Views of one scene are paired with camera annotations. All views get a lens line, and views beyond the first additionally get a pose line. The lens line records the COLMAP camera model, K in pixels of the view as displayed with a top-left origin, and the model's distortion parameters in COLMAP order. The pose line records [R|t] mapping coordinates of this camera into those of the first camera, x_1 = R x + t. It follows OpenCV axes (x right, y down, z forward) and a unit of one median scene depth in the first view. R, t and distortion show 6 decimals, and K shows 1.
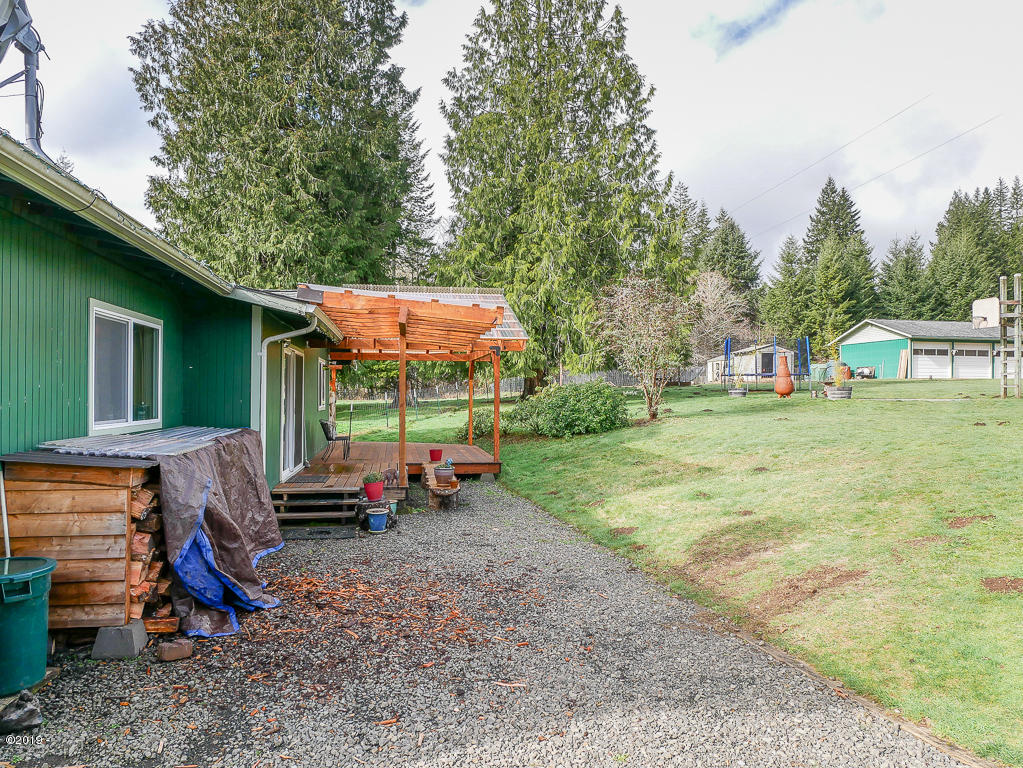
lens RADIAL K [[745.2, 0, 511.2], [0, 745.2, 383.1], [0, 0, 1]] dist [-0.021382, -0.000233]
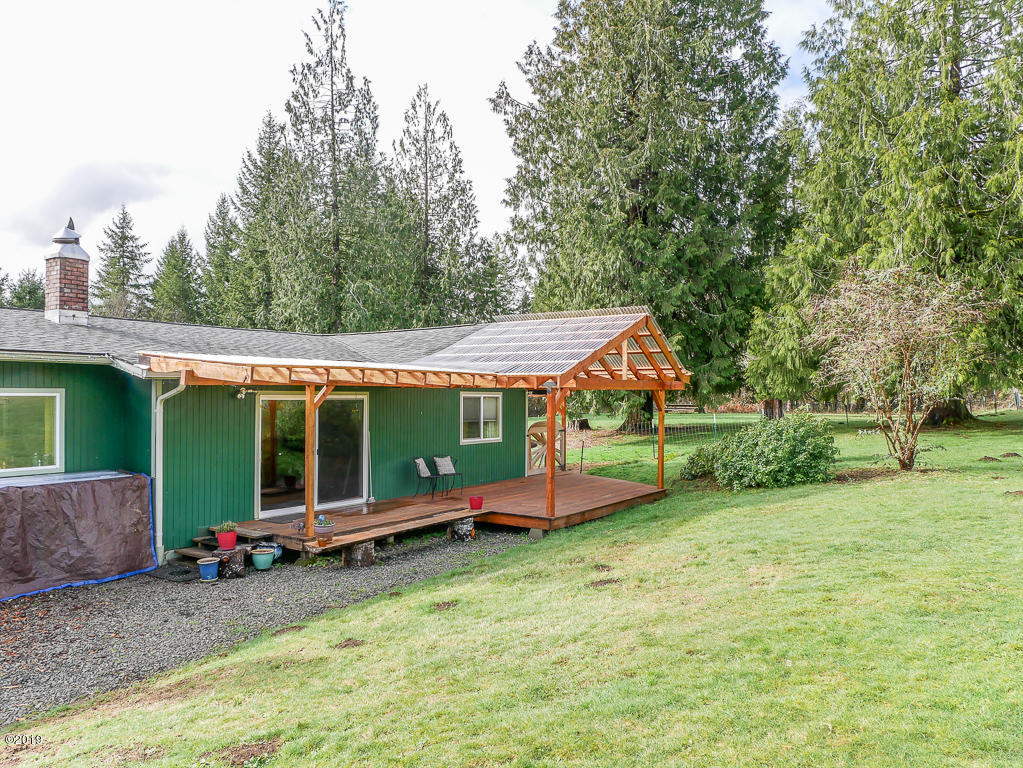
lens RADIAL K [[745.2, 0, 511.0], [0, 745.2, 385.5], [0, 0, 1]] dist [-0.021382, -0.000233]
pose [[0.717392, -0.000093, -0.696670, 0.556133], [0.005060, 0.999974, 0.005076, -0.052286], [0.696651, -0.007167, 0.717374, 0.349539]]
